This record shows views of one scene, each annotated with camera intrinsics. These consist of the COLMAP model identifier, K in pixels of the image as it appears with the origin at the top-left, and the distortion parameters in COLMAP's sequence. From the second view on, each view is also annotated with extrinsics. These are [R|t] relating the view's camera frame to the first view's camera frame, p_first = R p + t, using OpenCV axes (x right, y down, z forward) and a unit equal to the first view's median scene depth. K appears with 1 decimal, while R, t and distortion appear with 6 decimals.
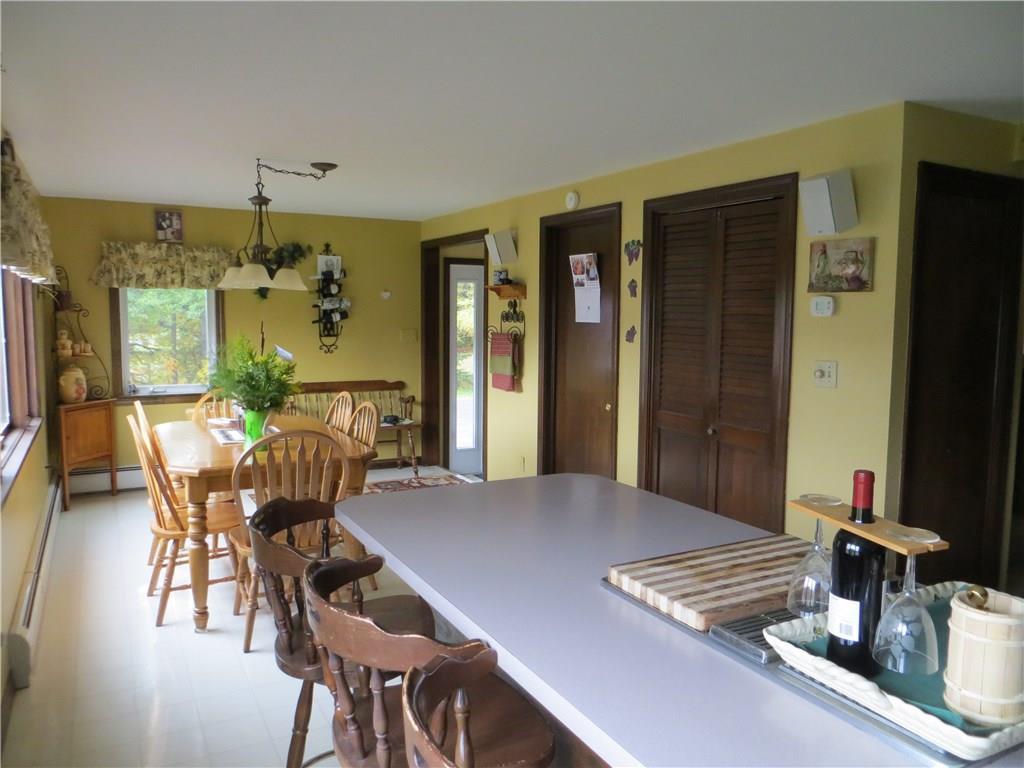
lens RADIAL K [[766.8, 0, 512.1], [0, 766.8, 383.3], [0, 0, 1]] dist [-0.002190, -0.000919]
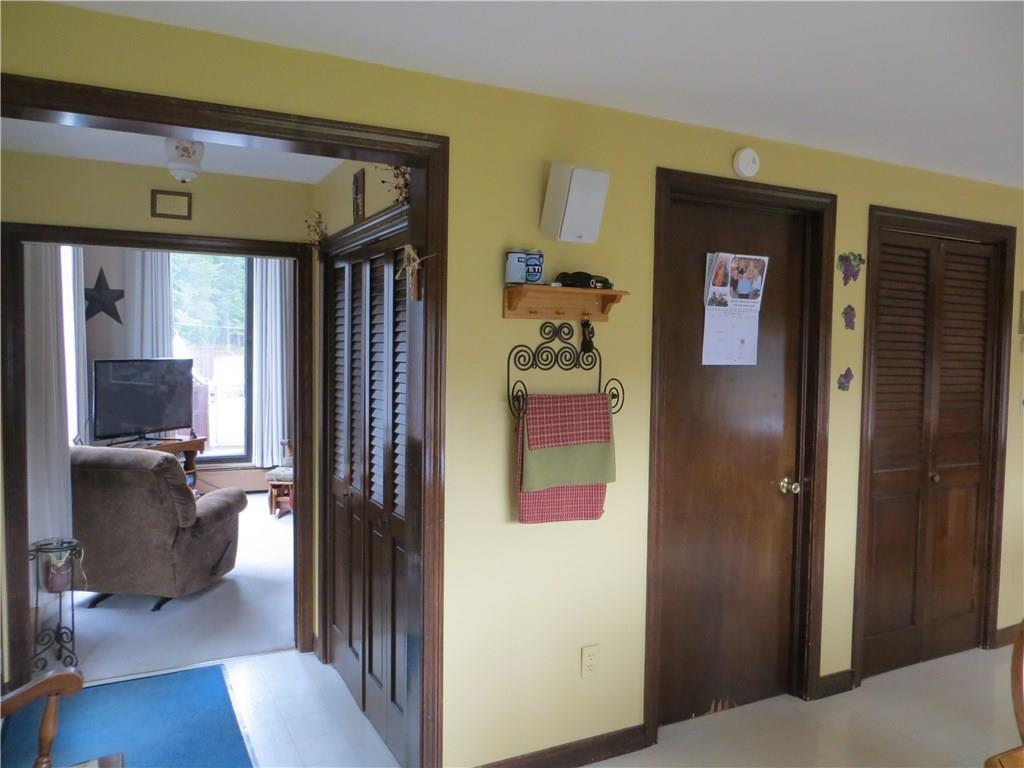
lens RADIAL K [[766.8, 0, 512.0], [0, 766.8, 385.9], [0, 0, 1]] dist [-0.002190, -0.000919]
pose [[0.013704, -0.054424, 0.998424, -0.548387], [0.083504, 0.995092, 0.053096, -0.115732], [-0.996413, 0.082645, 0.018182, 1.223174]]
